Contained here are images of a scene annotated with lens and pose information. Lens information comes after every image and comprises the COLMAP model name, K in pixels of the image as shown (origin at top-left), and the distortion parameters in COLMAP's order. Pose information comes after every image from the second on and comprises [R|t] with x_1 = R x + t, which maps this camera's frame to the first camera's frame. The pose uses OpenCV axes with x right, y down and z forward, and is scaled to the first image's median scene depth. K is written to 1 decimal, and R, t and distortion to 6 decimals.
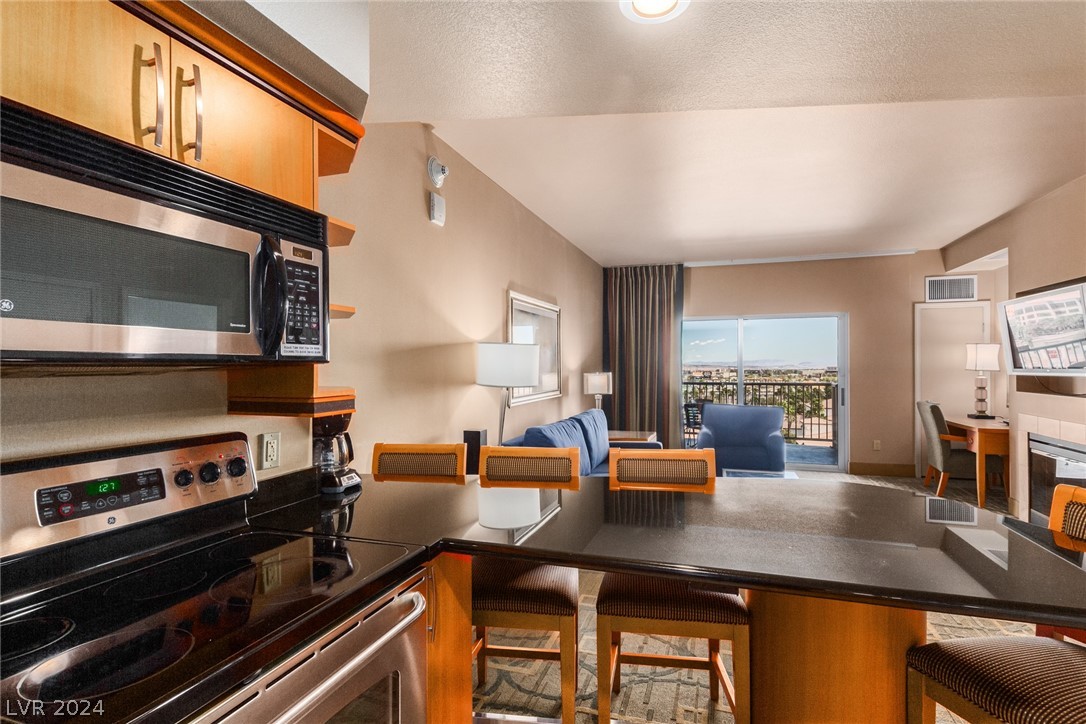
lens RADIAL K [[522.0, 0, 543.8], [0, 522.0, 369.7], [0, 0, 1]] dist [0.005374, -0.000503]
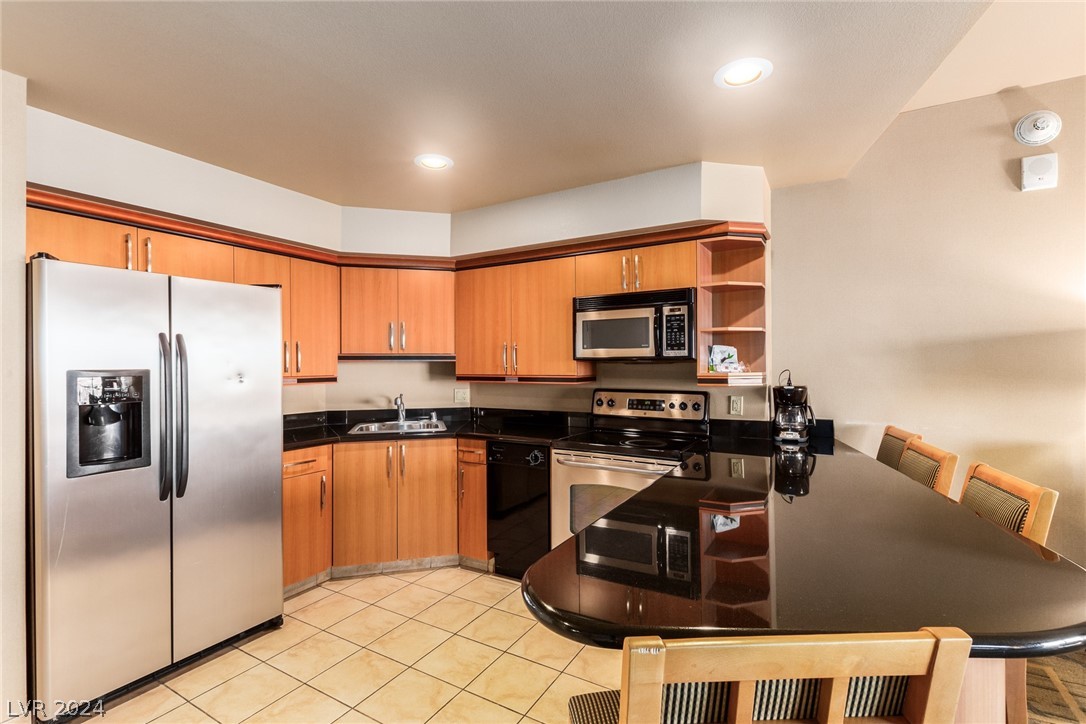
lens RADIAL K [[489.5, 0, 540.1], [0, 489.5, 362.9], [0, 0, 1]] dist [0.010497, -0.004321]
pose [[-0.211170, 0.002028, -0.977447, 1.633878], [-0.000772, 0.999997, 0.002242, -0.000341], [0.977449, 0.001228, -0.211167, 0.839016]]
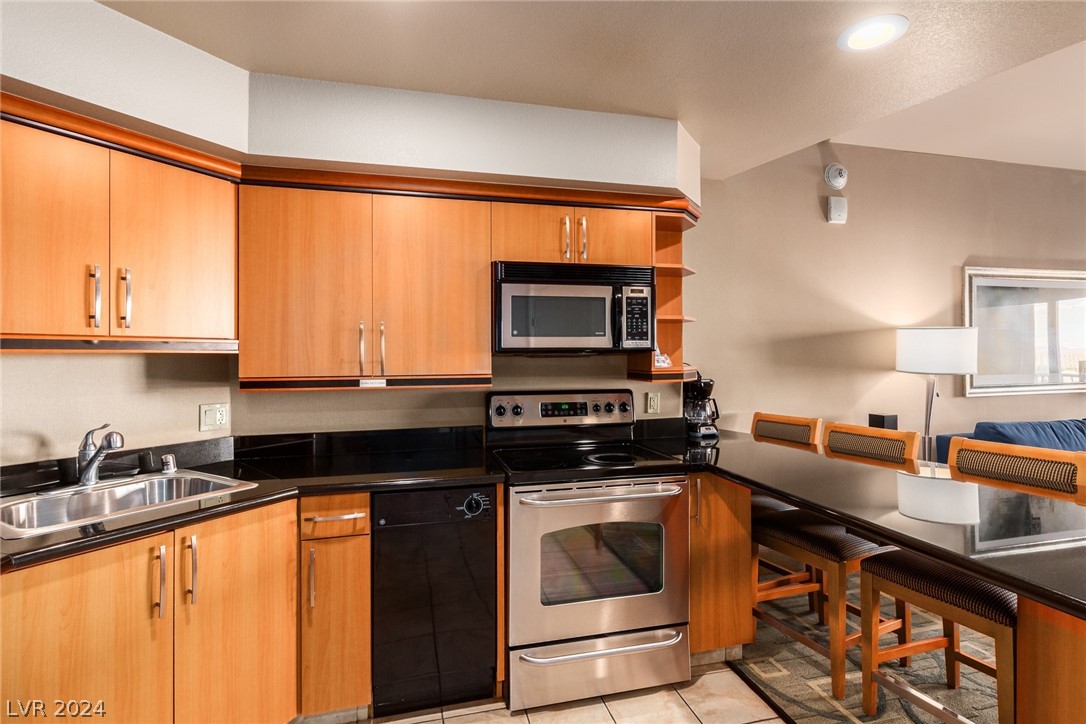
lens RADIAL K [[522.0, 0, 545.3], [0, 522.0, 357.1], [0, 0, 1]] dist [0.005374, -0.000503]
pose [[0.537797, 0.002330, -0.843071, 0.871516], [-0.001461, 0.999997, 0.001832, 0.005290], [0.843073, 0.000246, 0.537799, -0.245659]]
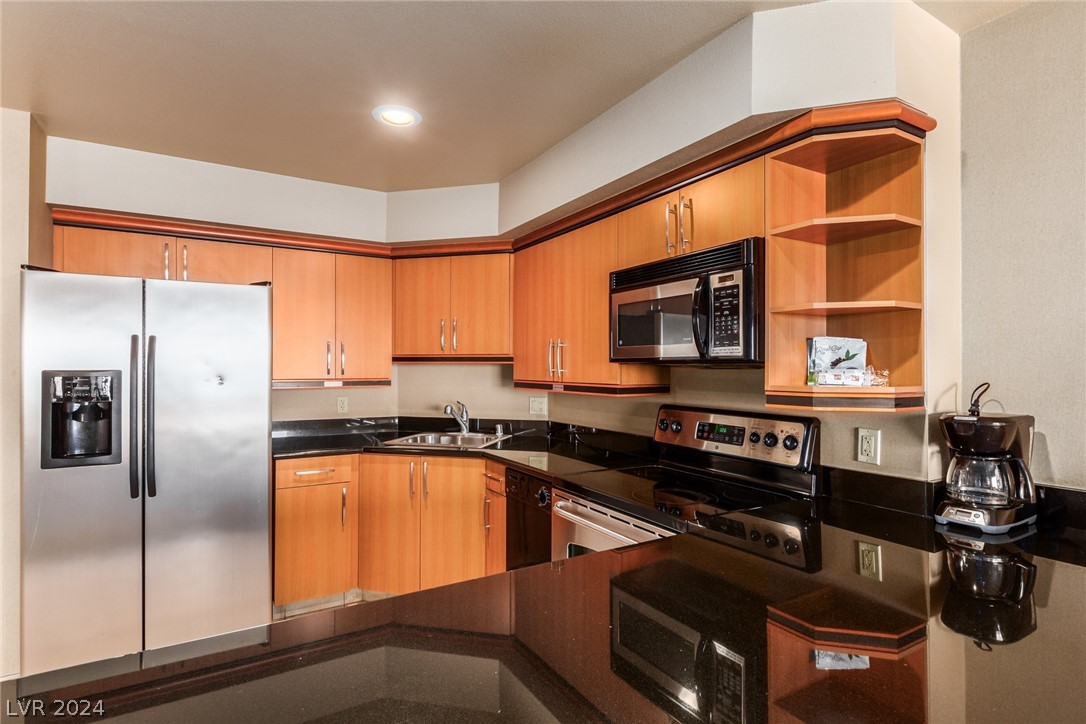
lens RADIAL K [[537.5, 0, 535.8], [0, 537.5, 364.1], [0, 0, 1]] dist [0.006491, 0.001422]
pose [[-0.653383, -0.001601, -0.757026, 0.854876], [-0.004464, 0.999989, 0.001738, -0.004827], [0.757014, 0.004514, -0.653383, 1.463481]]
